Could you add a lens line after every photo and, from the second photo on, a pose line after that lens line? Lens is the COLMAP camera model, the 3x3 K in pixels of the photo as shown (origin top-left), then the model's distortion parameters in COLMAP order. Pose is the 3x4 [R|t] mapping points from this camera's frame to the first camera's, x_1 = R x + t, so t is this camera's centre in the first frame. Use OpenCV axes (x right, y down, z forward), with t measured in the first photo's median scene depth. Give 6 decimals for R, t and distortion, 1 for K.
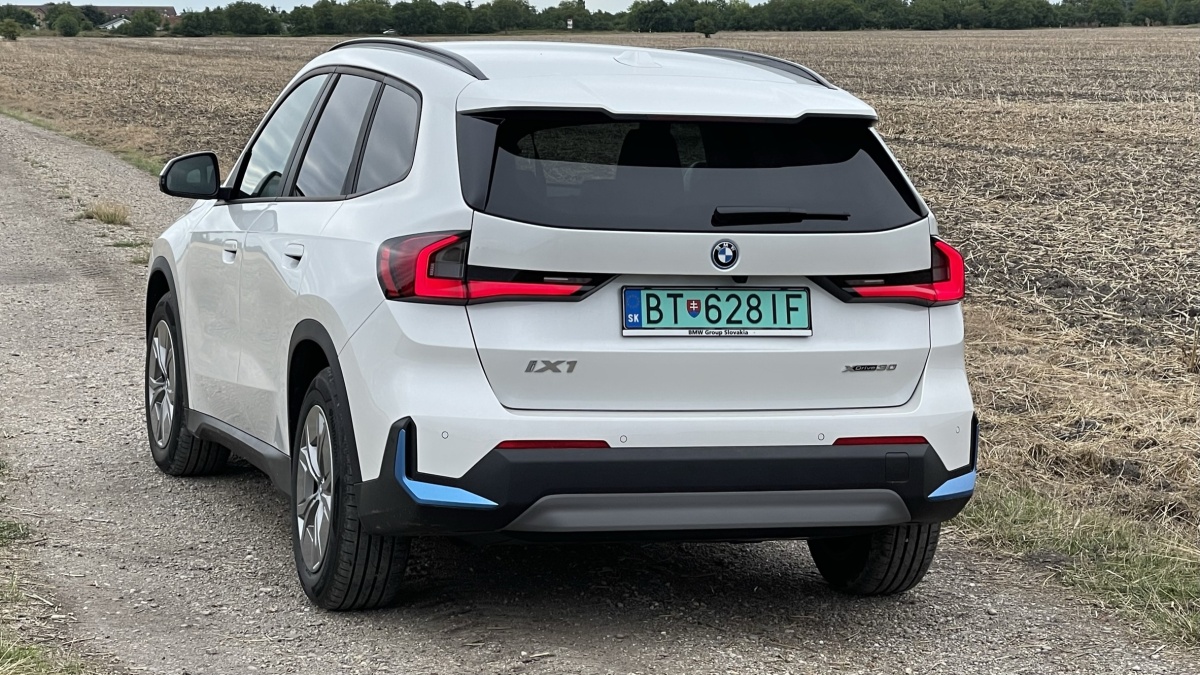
lens RADIAL K [[3198.5, 0, 598.1], [0, 3198.5, 339.7], [0, 0, 1]] dist [0.282470, 0.000000]
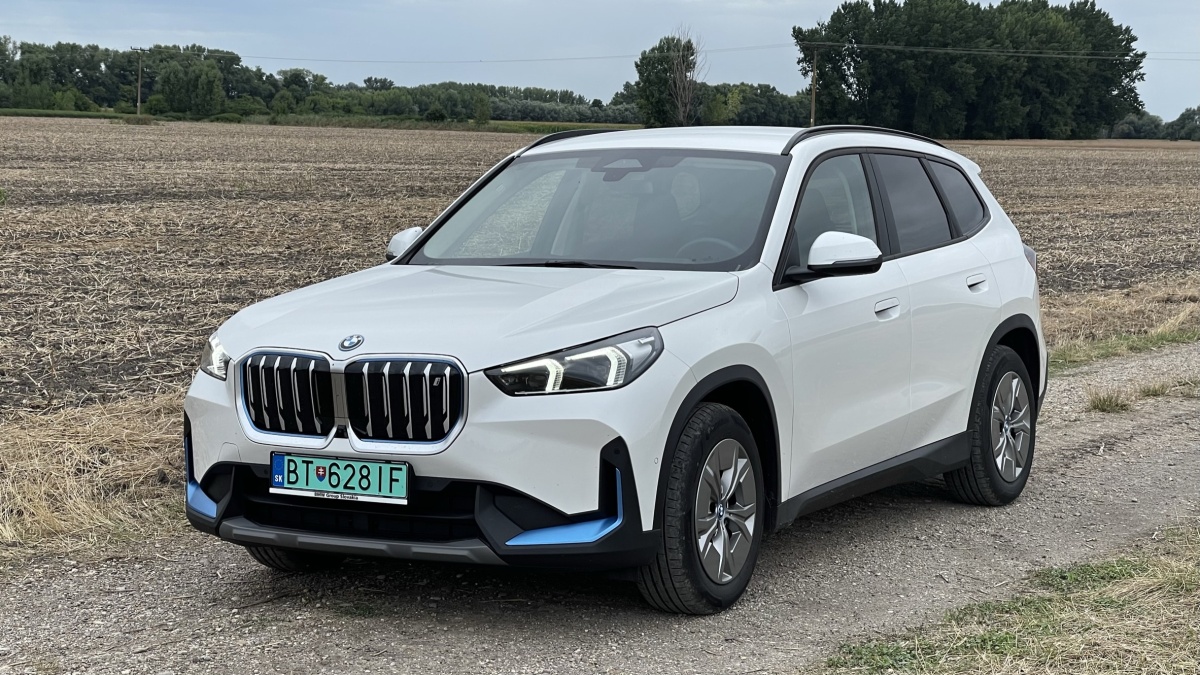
lens RADIAL K [[2201.1, 0, 604.6], [0, 2201.1, 344.4], [0, 0, 1]] dist [0.241709, 0.000000]
pose [[0.665860, 0.076609, -0.742133, 0.701448], [0.027815, 0.991474, 0.127304, -0.158061], [0.745558, -0.105409, 0.658052, 0.539171]]
